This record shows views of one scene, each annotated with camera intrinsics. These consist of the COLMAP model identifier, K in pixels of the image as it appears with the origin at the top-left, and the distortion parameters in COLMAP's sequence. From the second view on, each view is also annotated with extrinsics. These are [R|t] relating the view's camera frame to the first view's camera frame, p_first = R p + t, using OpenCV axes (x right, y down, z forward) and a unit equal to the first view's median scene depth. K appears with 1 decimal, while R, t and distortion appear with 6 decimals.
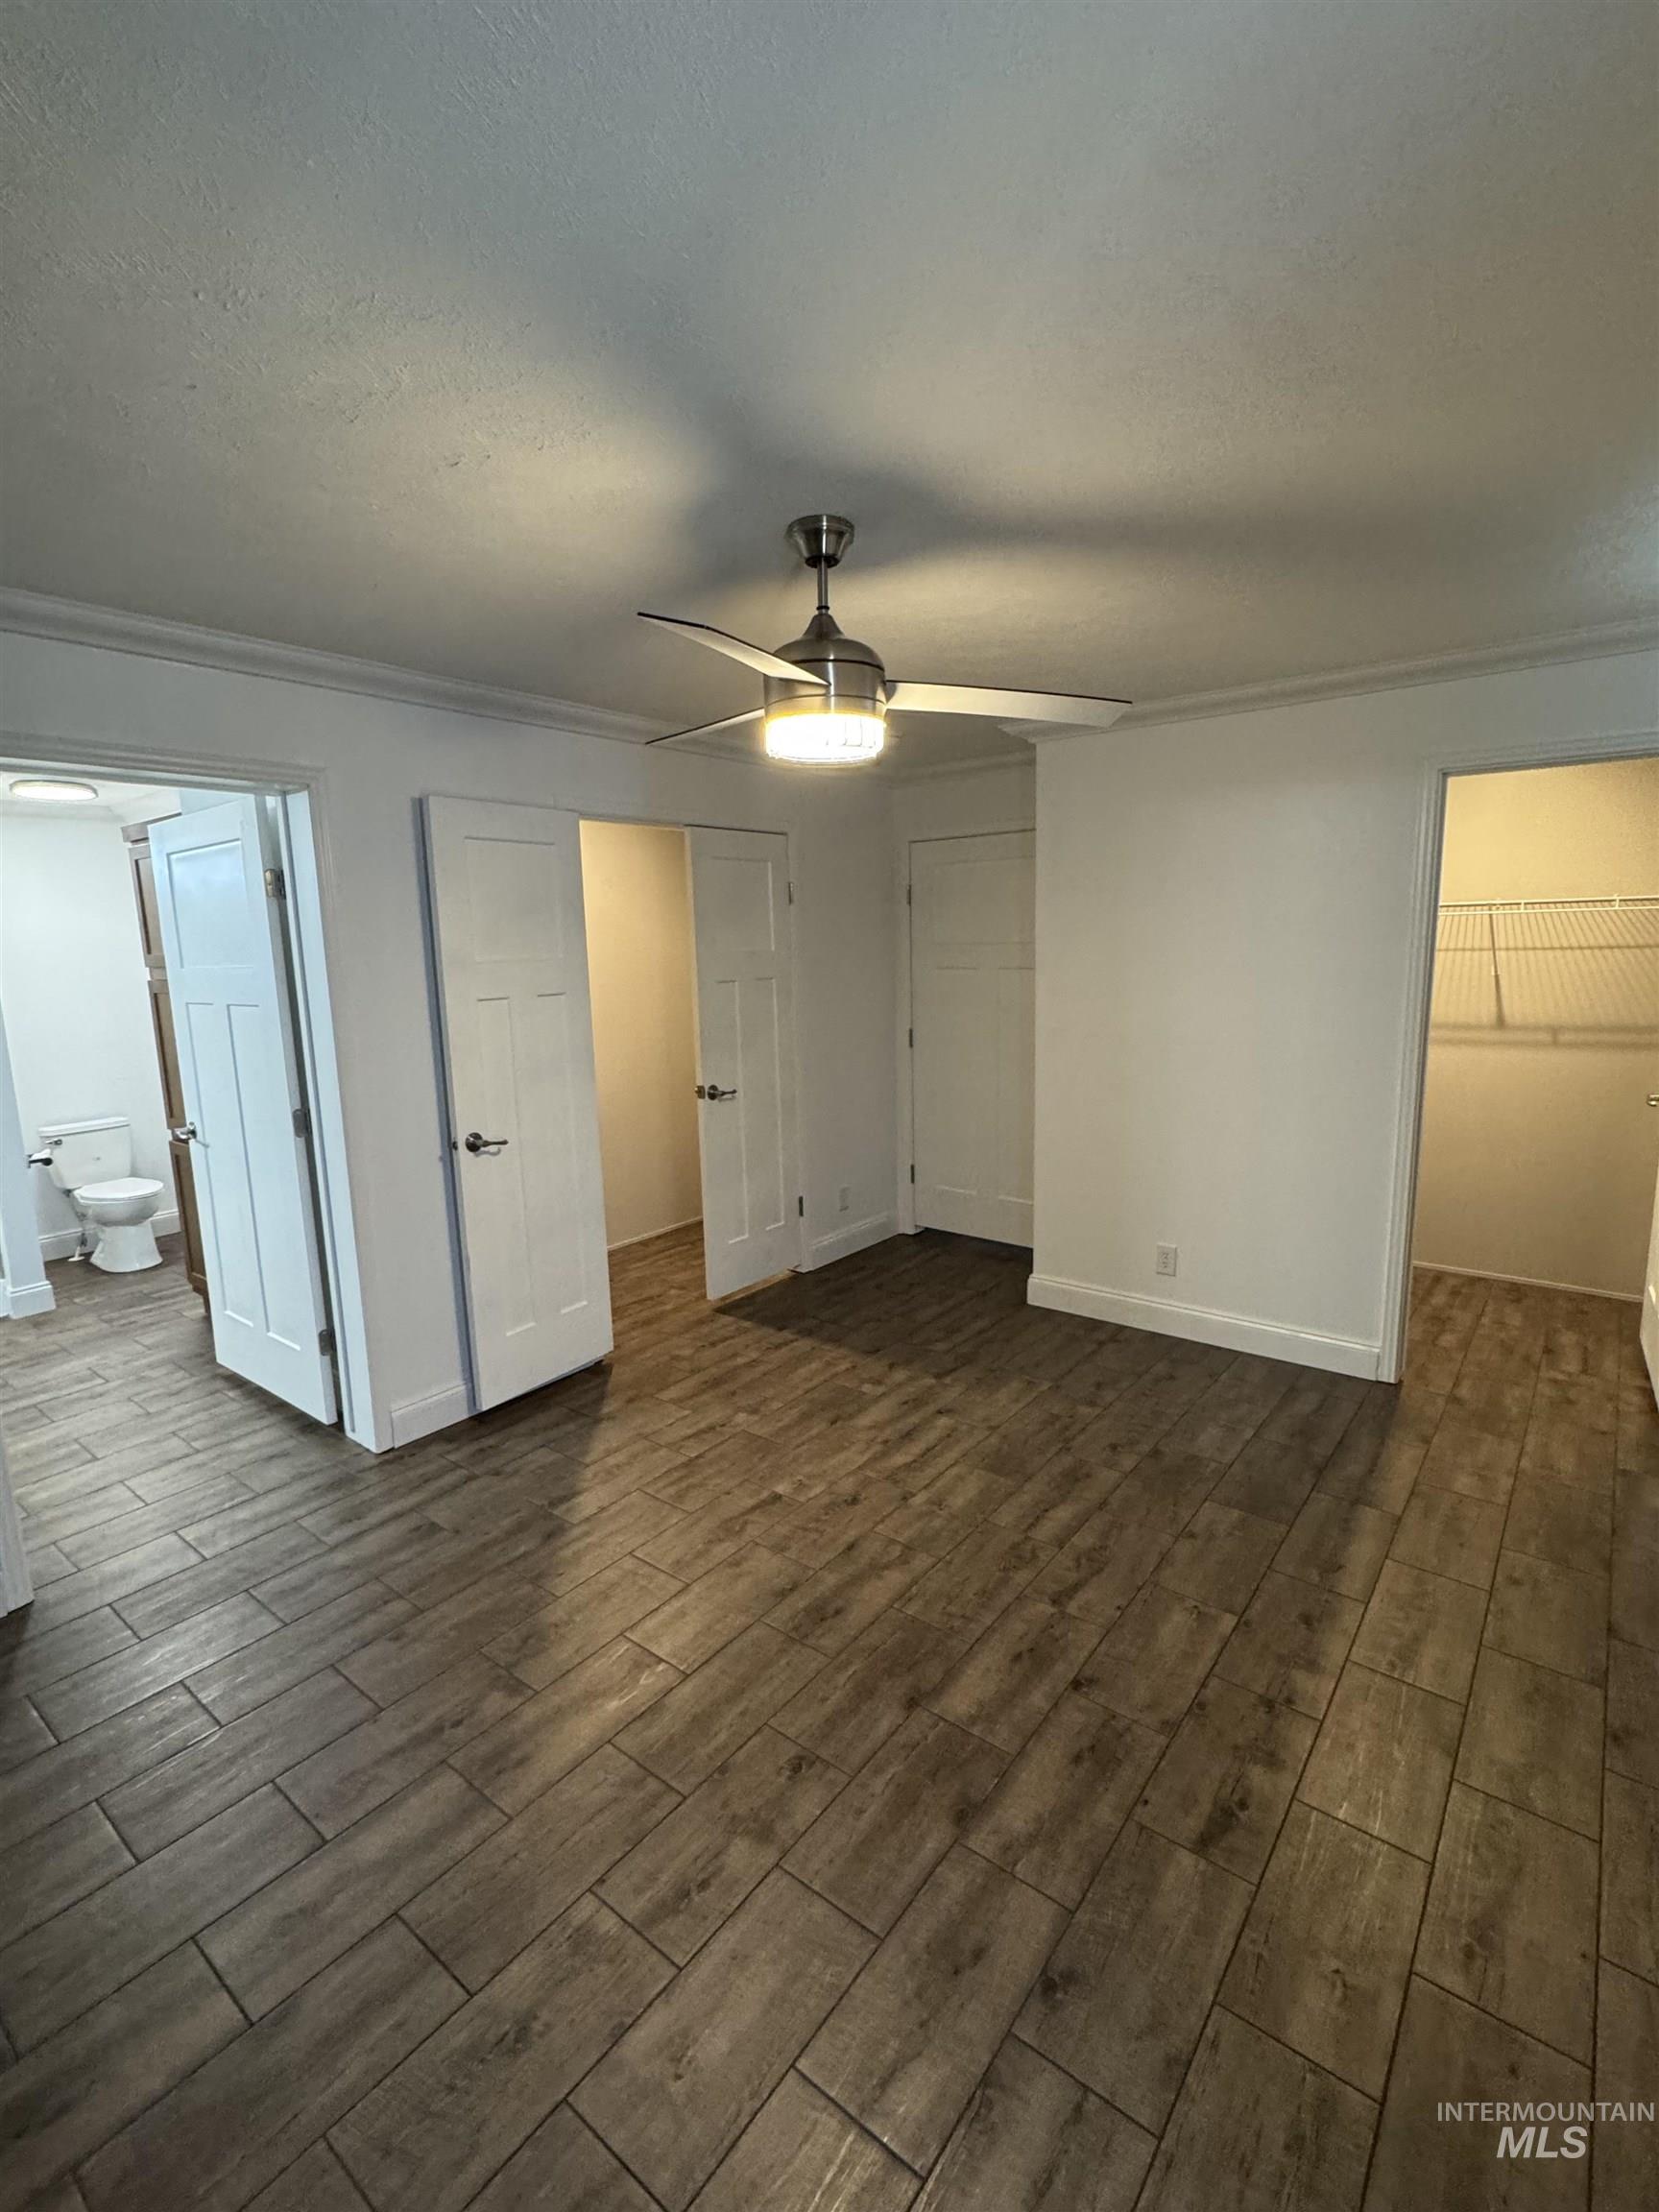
lens RADIAL K [[1008.9, 0, 826.4], [0, 1008.9, 1107.3], [0, 0, 1]] dist [-0.004139, 0.000194]
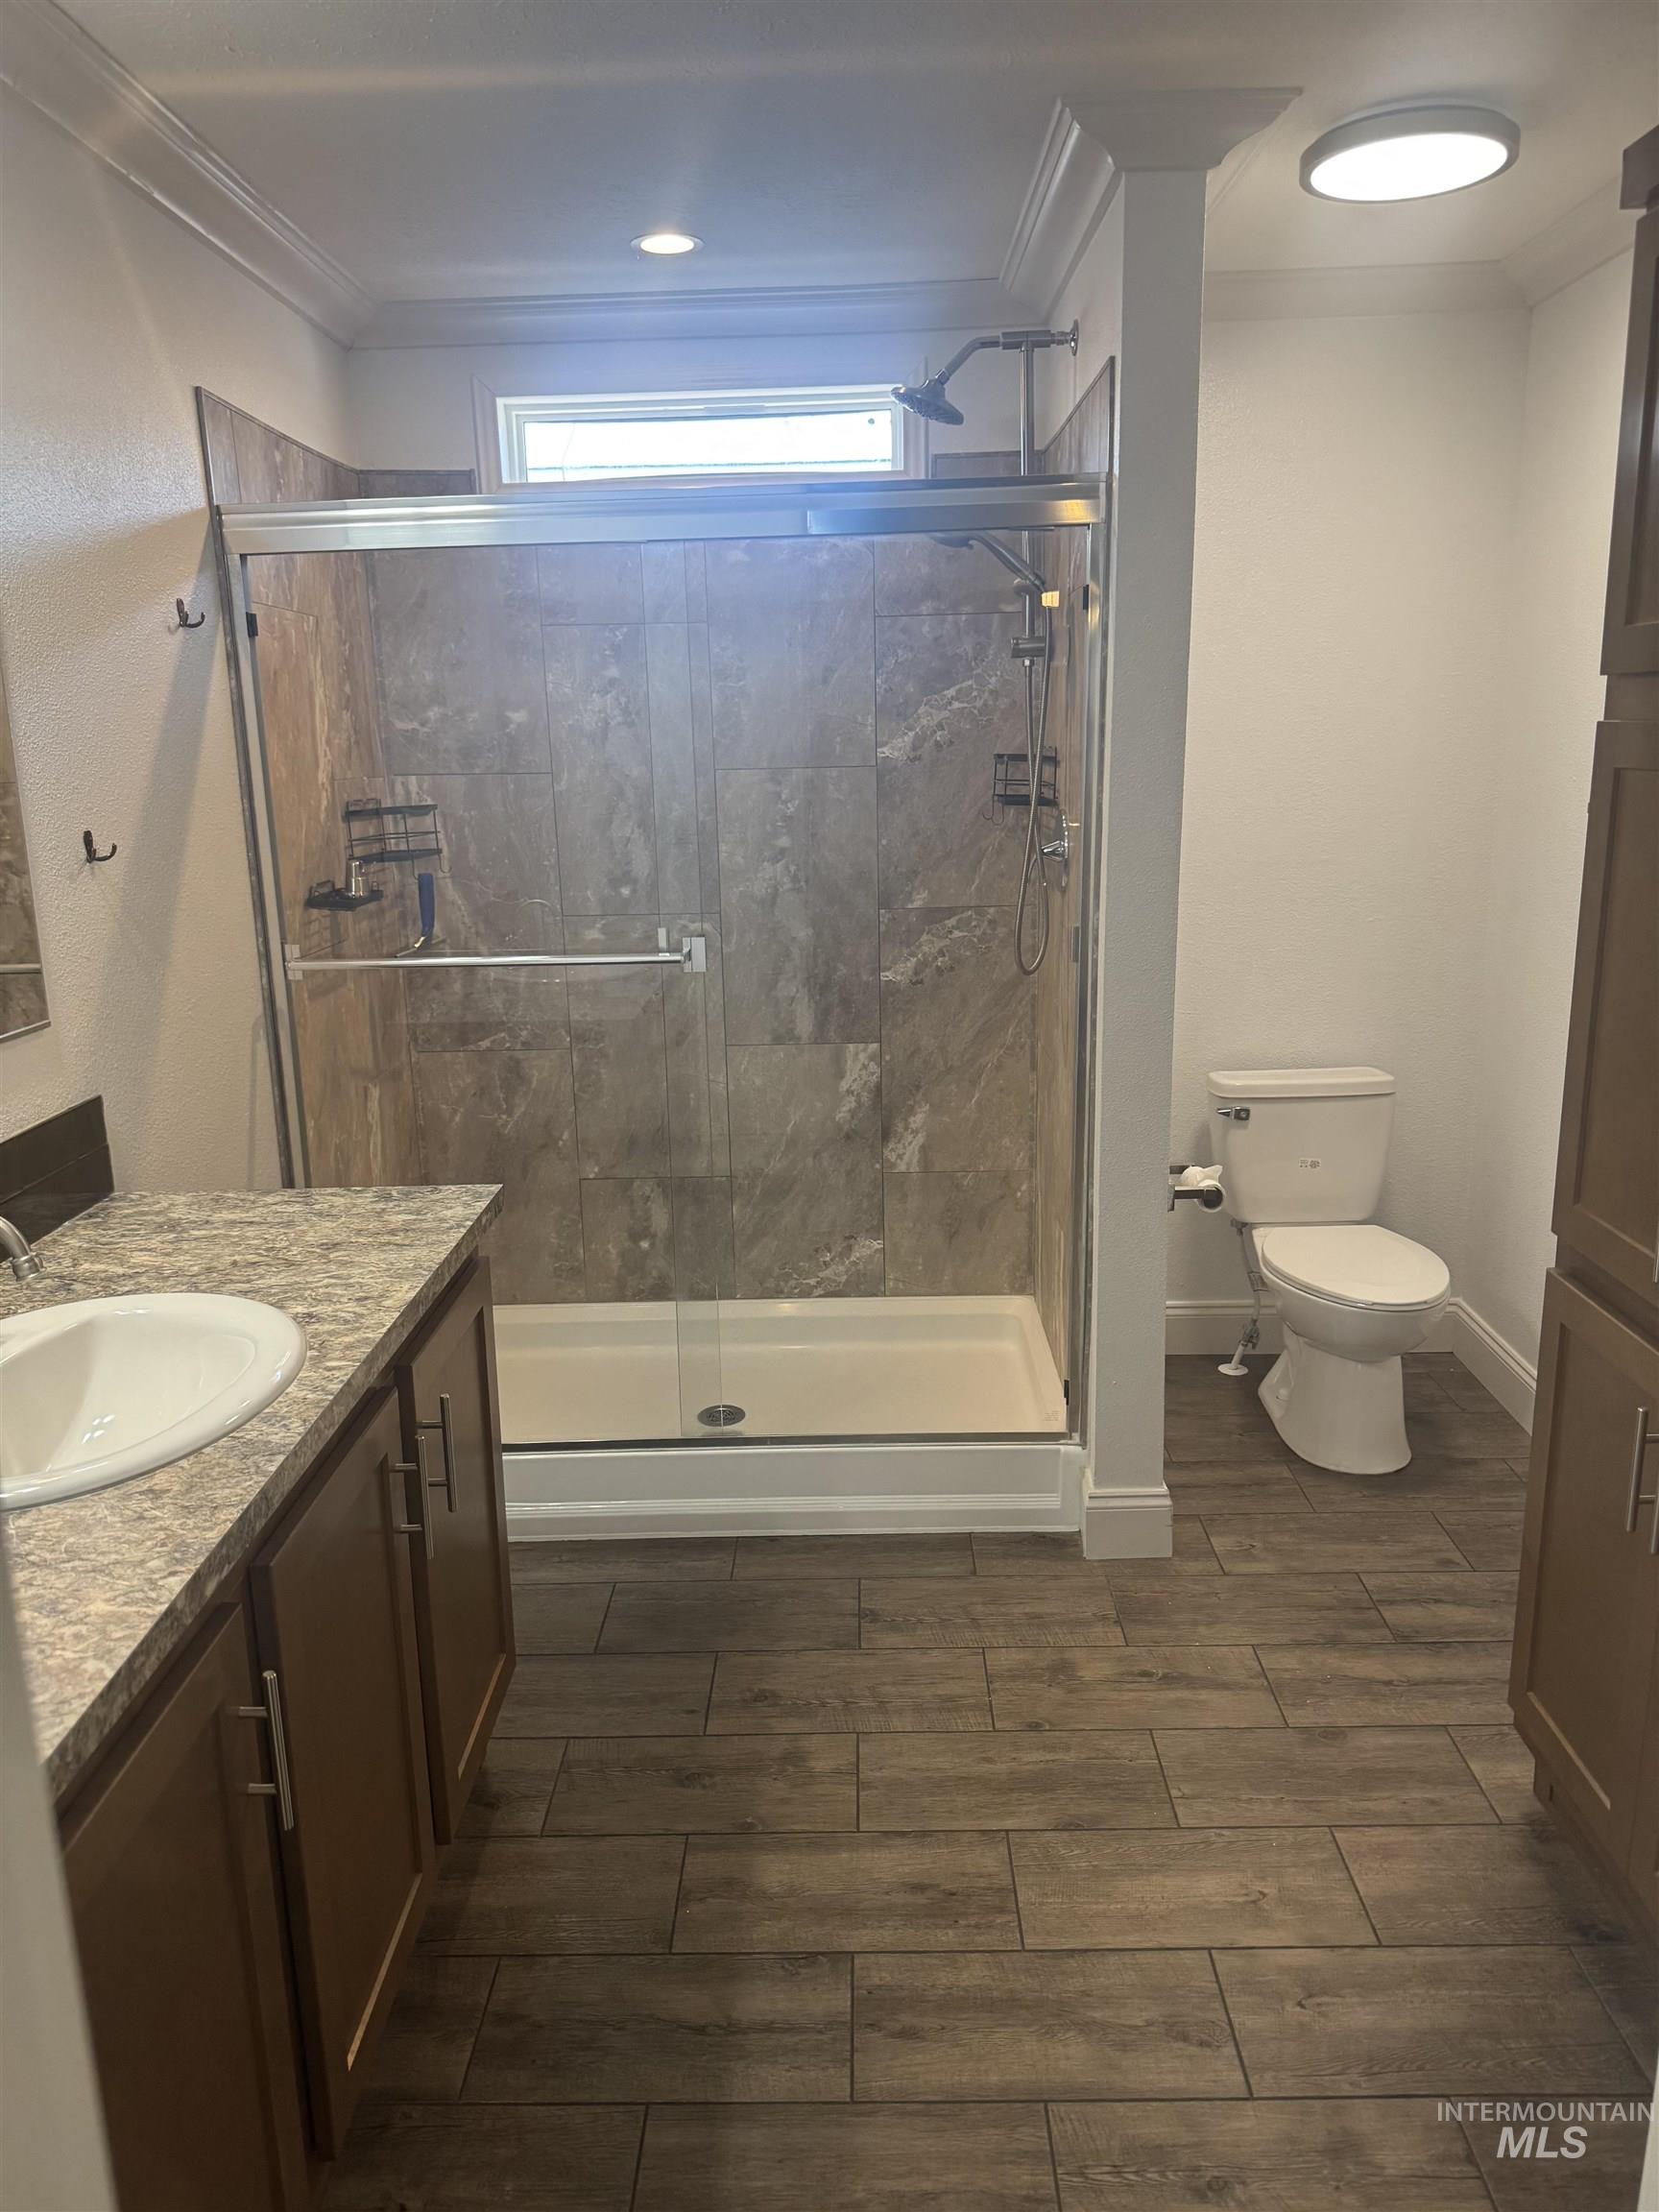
lens RADIAL K [[1546.7, 0, 826.8], [0, 1546.7, 1102.5], [0, 0, 1]] dist [-0.044404, -0.003739]
pose [[0.605930, 0.196373, -0.770900, -0.411578], [-0.122283, 0.980529, 0.153657, -0.056498], [0.786064, 0.001162, 0.618144, 0.511685]]
